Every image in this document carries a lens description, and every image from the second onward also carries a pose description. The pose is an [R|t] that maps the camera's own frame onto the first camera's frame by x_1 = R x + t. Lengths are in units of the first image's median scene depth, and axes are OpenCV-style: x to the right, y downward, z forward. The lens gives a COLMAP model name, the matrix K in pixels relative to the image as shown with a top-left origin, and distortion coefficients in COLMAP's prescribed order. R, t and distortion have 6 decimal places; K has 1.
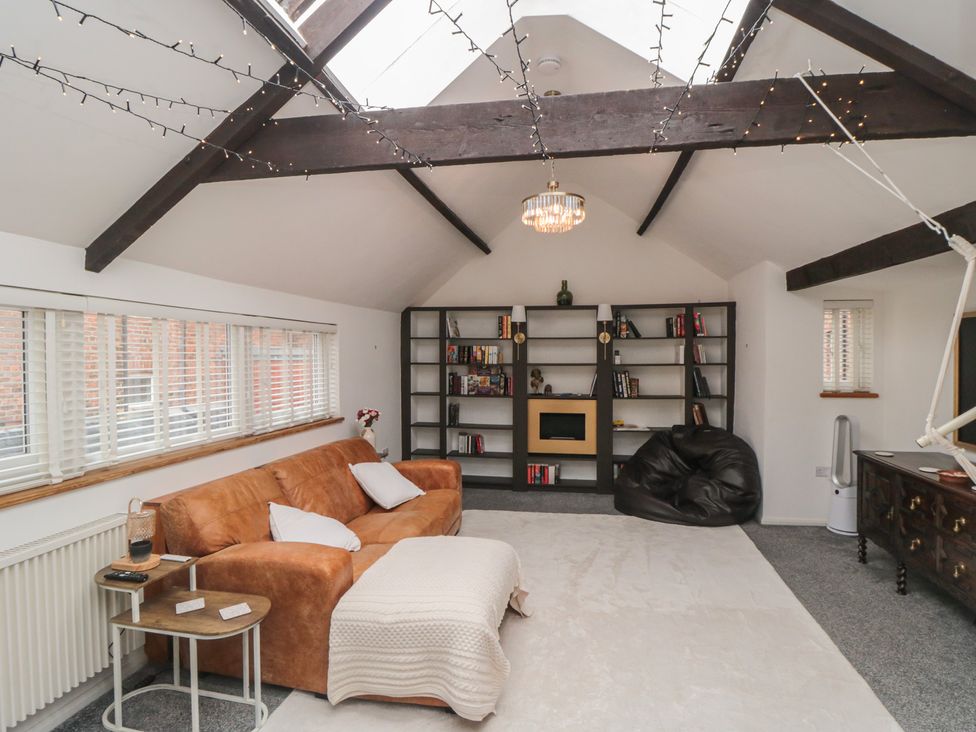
lens RADIAL K [[512.5, 0, 493.9], [0, 512.5, 365.7], [0, 0, 1]] dist [0.000135, -0.009838]
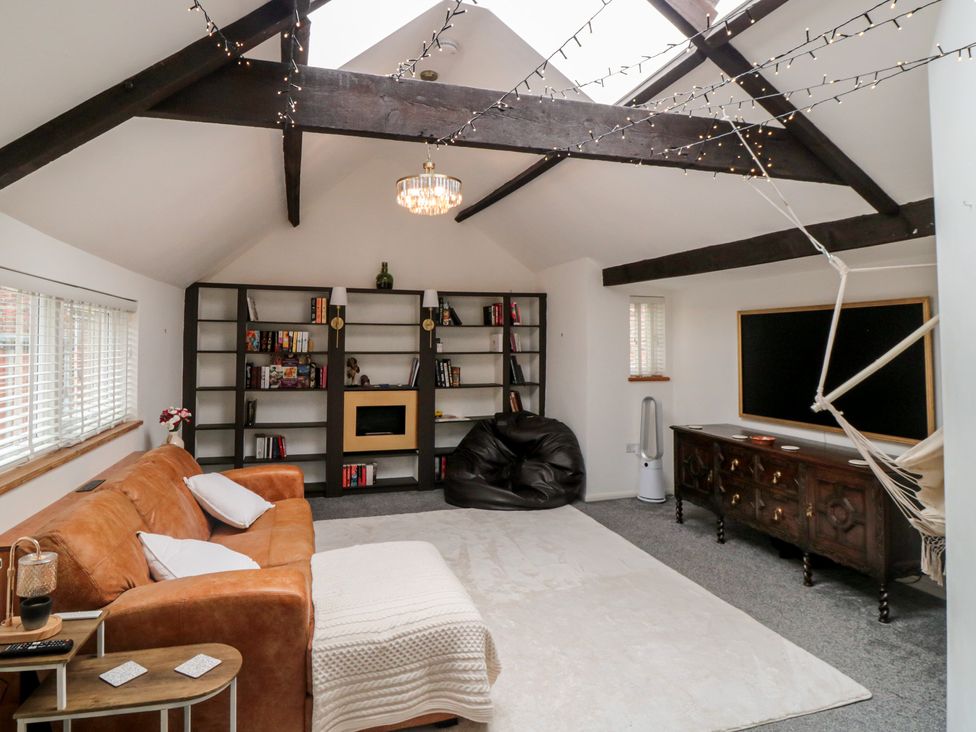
lens RADIAL K [[558.4, 0, 487.4], [0, 558.4, 325.7], [0, 0, 1]] dist [0.002720, -0.011138]
pose [[0.909471, 0.019301, 0.415318, -0.145382], [0.002605, 0.998638, -0.052113, 0.002482], [-0.415758, 0.048477, 0.908182, 0.006632]]
